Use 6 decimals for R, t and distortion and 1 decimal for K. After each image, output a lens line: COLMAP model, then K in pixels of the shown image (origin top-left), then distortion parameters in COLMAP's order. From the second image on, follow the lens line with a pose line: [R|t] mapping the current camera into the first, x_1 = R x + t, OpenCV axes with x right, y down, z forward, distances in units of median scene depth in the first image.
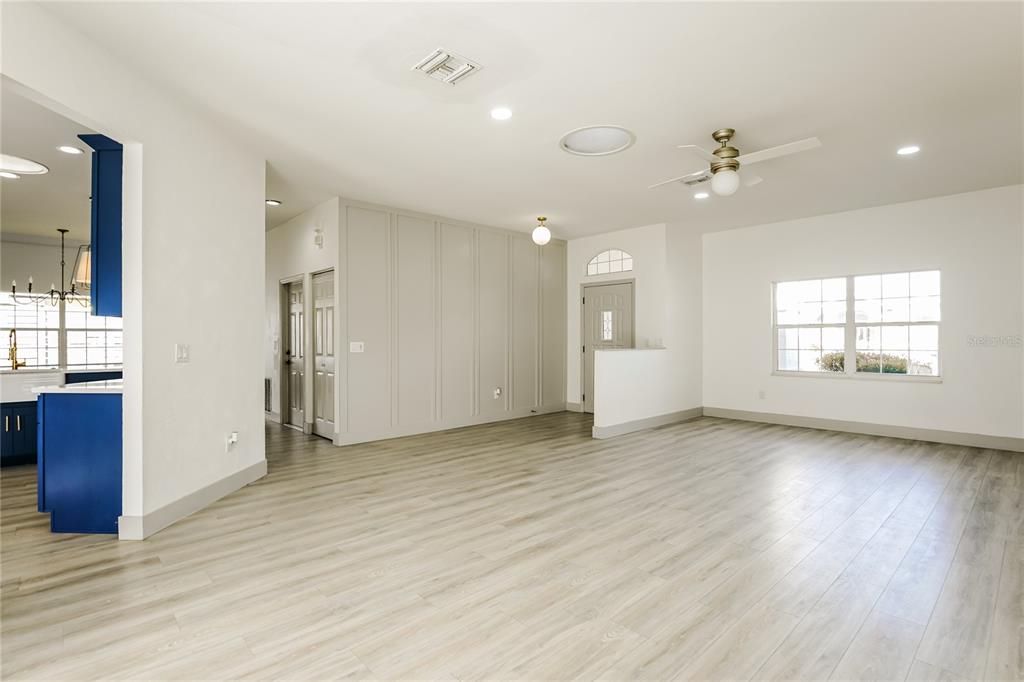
lens RADIAL K [[490.0, 0, 514.8], [0, 490.0, 339.7], [0, 0, 1]] dist [-0.001919, 0.000316]
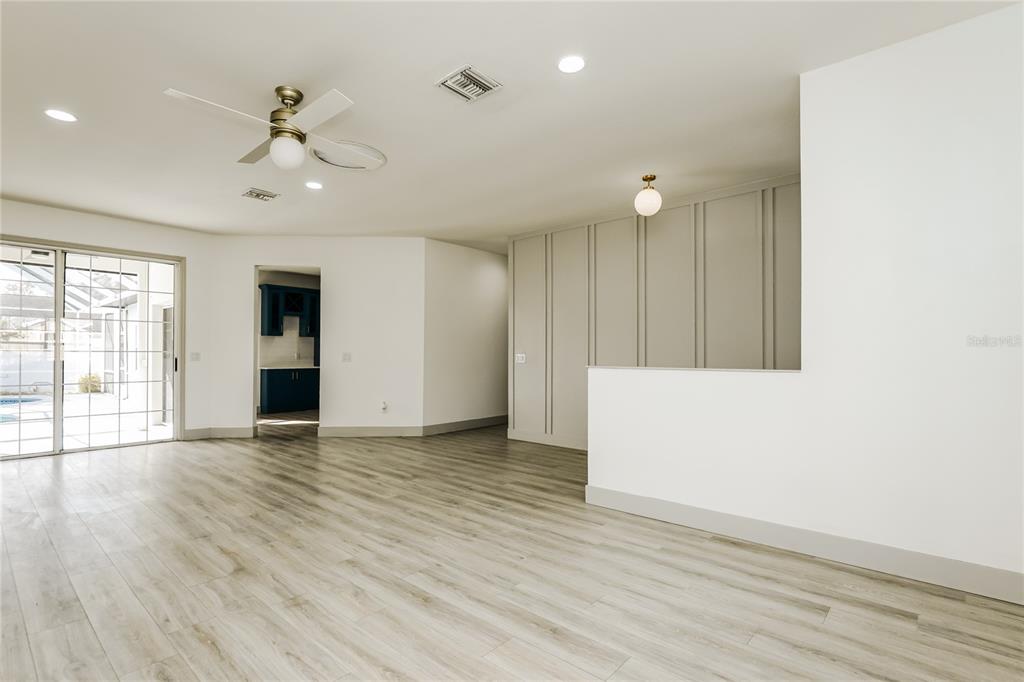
lens RADIAL K [[490.0, 0, 515.6], [0, 490.0, 348.8], [0, 0, 1]] dist [-0.001919, 0.000316]
pose [[0.087841, -0.008767, -0.996096, 1.189147], [0.006439, 0.999945, -0.008233, 0.002397], [0.996114, -0.005690, 0.087893, 1.213980]]
